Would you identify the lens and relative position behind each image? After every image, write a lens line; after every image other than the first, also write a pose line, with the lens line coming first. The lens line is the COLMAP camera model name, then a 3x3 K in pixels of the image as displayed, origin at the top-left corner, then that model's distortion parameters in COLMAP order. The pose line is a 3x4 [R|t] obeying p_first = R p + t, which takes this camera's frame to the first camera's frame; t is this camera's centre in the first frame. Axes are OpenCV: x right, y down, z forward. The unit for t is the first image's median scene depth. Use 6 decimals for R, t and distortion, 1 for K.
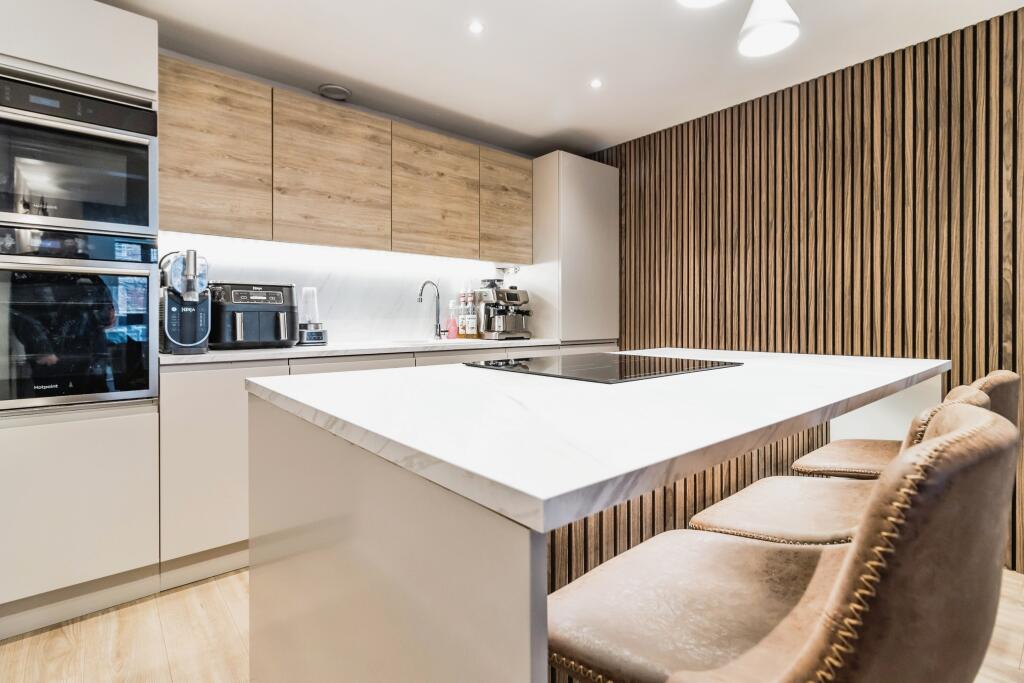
lens RADIAL K [[481.9, 0, 507.2], [0, 481.9, 319.9], [0, 0, 1]] dist [-0.000547, 0.000229]
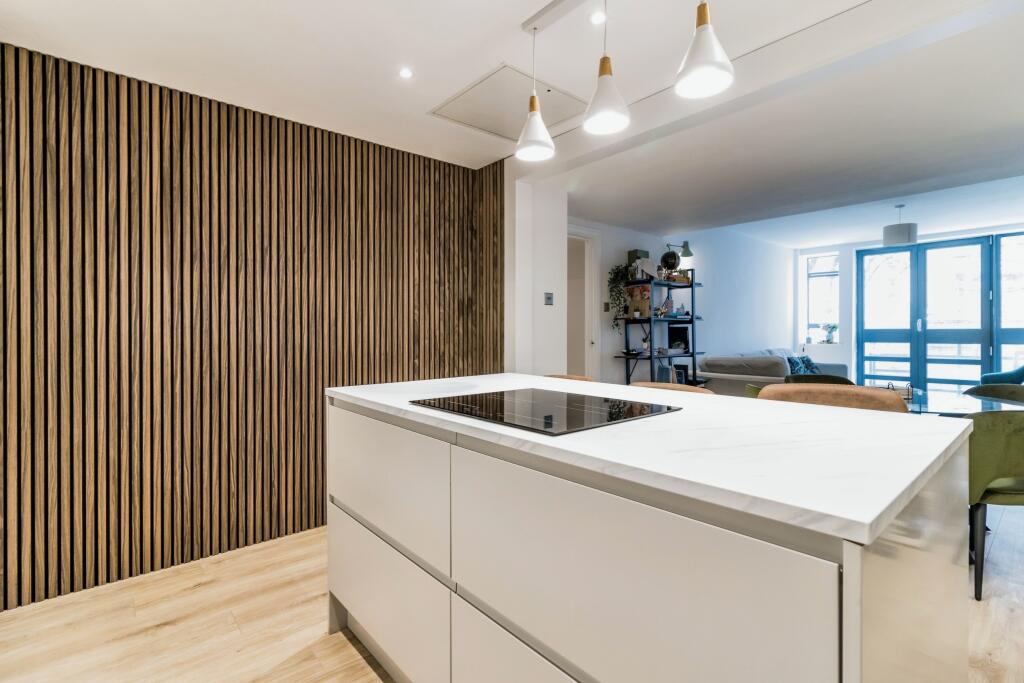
lens RADIAL K [[478.2, 0, 503.4], [0, 478.2, 332.0], [0, 0, 1]] dist [0.002218, 0.000081]
pose [[-0.008227, 0.000418, 0.999966, -0.426938], [0.007134, 0.999974, -0.000359, -0.032335], [-0.999941, 0.007131, -0.008229, 0.555267]]
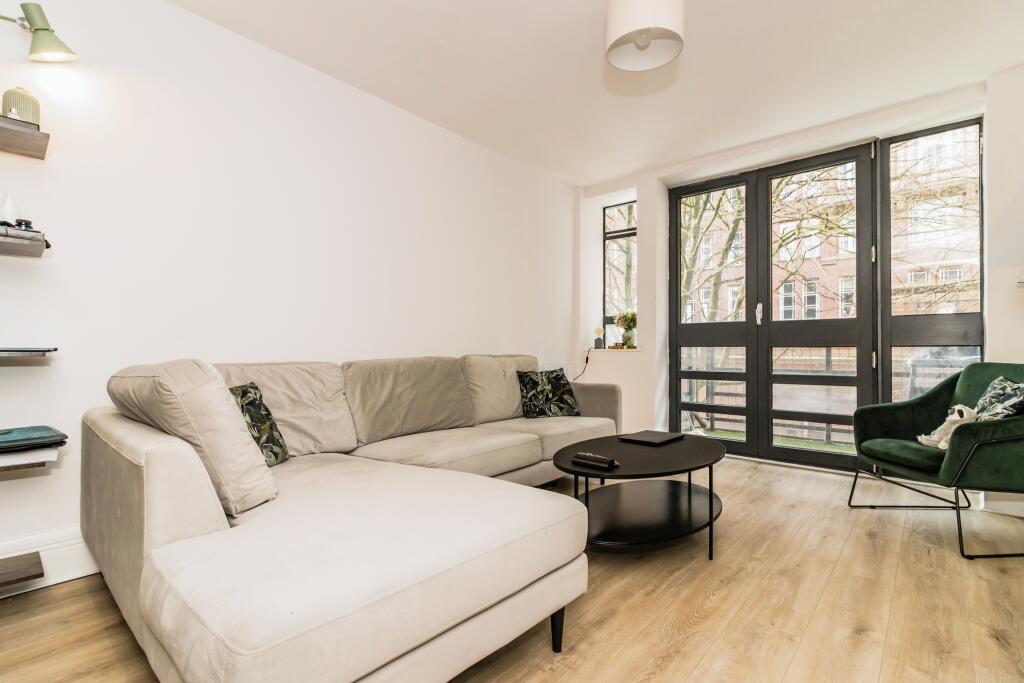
lens RADIAL K [[477.0, 0, 512.0], [0, 477.0, 341.5], [0, 0, 1]] dist [0.000255, 0.000029]
pose [[-0.150618, 0.022074, 0.988345, 0.881839], [-0.001669, 0.999744, -0.022583, 0.063418], [-0.988591, -0.005051, -0.150543, -0.802346]]
